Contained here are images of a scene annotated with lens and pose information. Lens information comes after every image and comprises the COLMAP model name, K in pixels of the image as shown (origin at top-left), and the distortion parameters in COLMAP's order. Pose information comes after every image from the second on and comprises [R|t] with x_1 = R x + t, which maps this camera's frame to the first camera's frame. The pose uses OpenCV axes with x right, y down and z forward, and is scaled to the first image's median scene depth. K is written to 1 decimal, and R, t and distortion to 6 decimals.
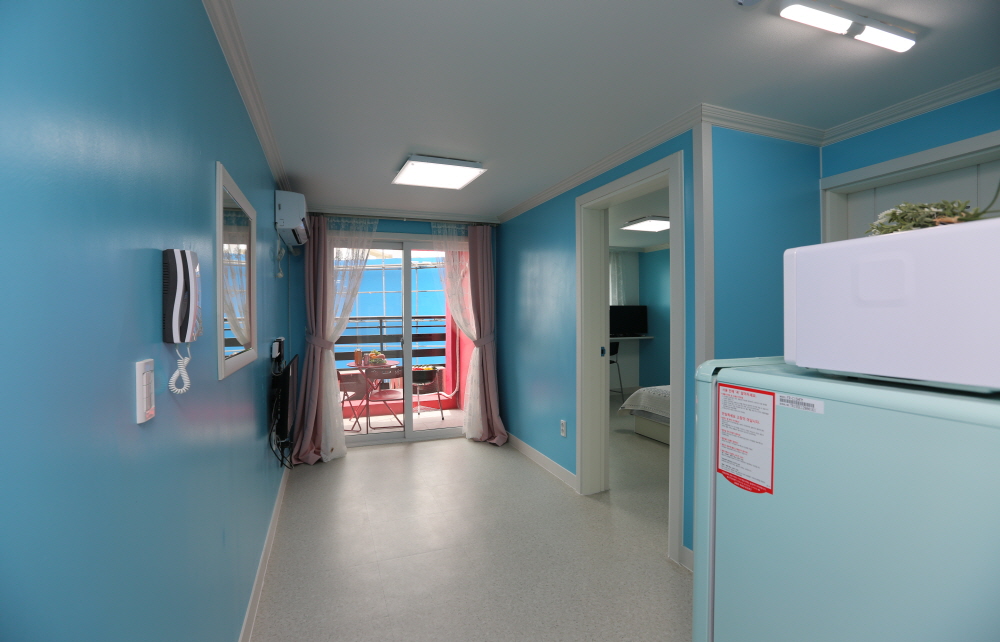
lens RADIAL K [[456.9, 0, 500.0], [0, 456.9, 321.0], [0, 0, 1]] dist [-0.044344, 0.017673]
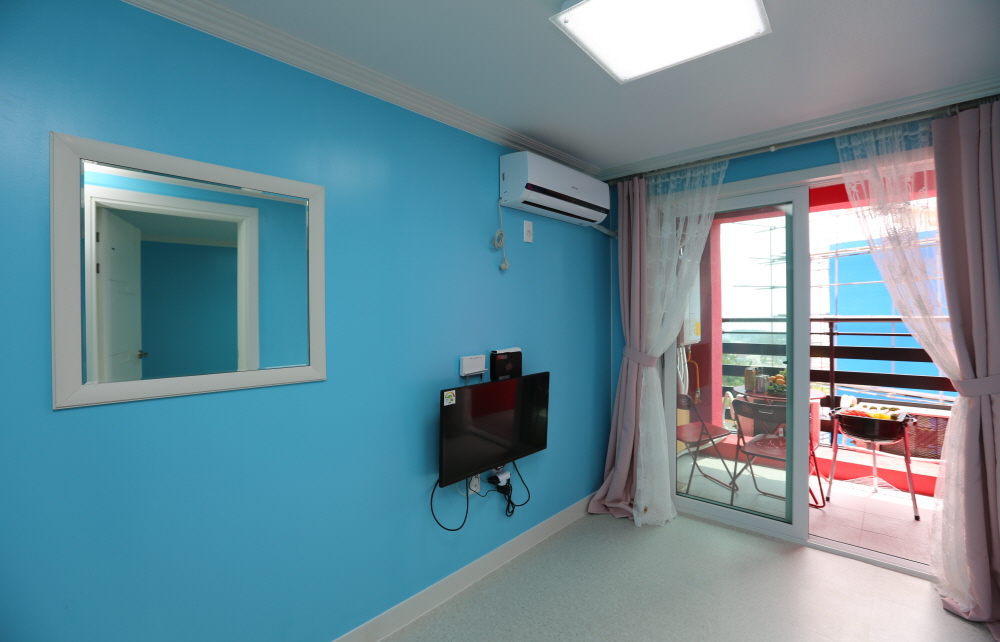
lens RADIAL K [[452.7, 0, 503.6], [0, 452.7, 319.3], [0, 0, 1]] dist [-0.063509, 0.022025]
pose [[0.449091, 0.011067, -0.893417, 0.192017], [-0.008370, 0.999932, 0.008179, -0.018251], [0.893447, 0.003805, 0.449153, 0.660284]]
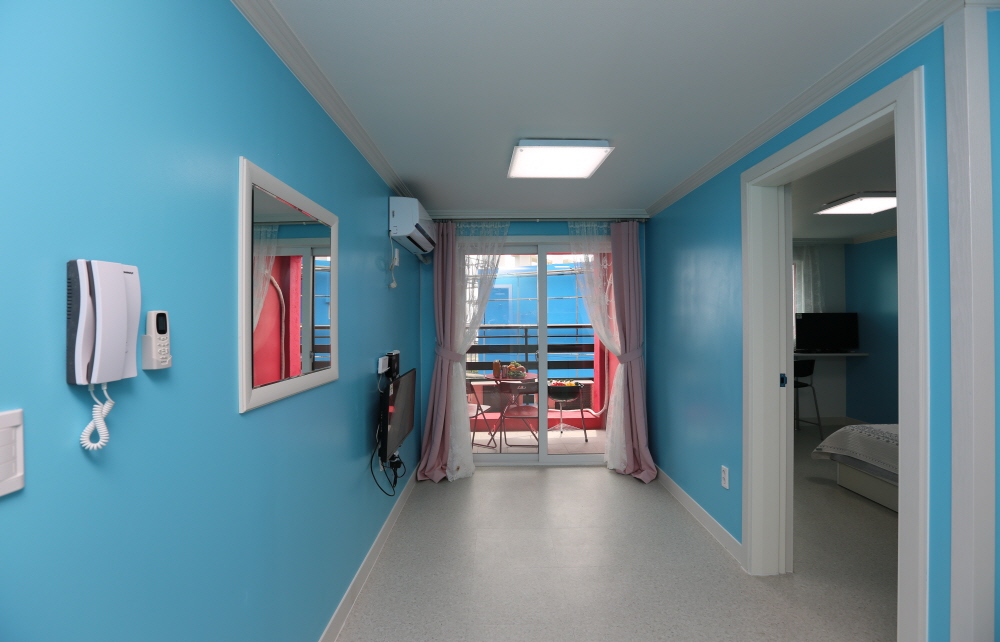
lens RADIAL K [[456.9, 0, 500.0], [0, 456.9, 321.0], [0, 0, 1]] dist [-0.044344, 0.017673]
pose [[0.934362, 0.002109, -0.356320, 0.064513], [-0.006465, 0.999918, -0.011034, -0.017422], [0.356267, 0.012613, 0.934299, 0.185570]]
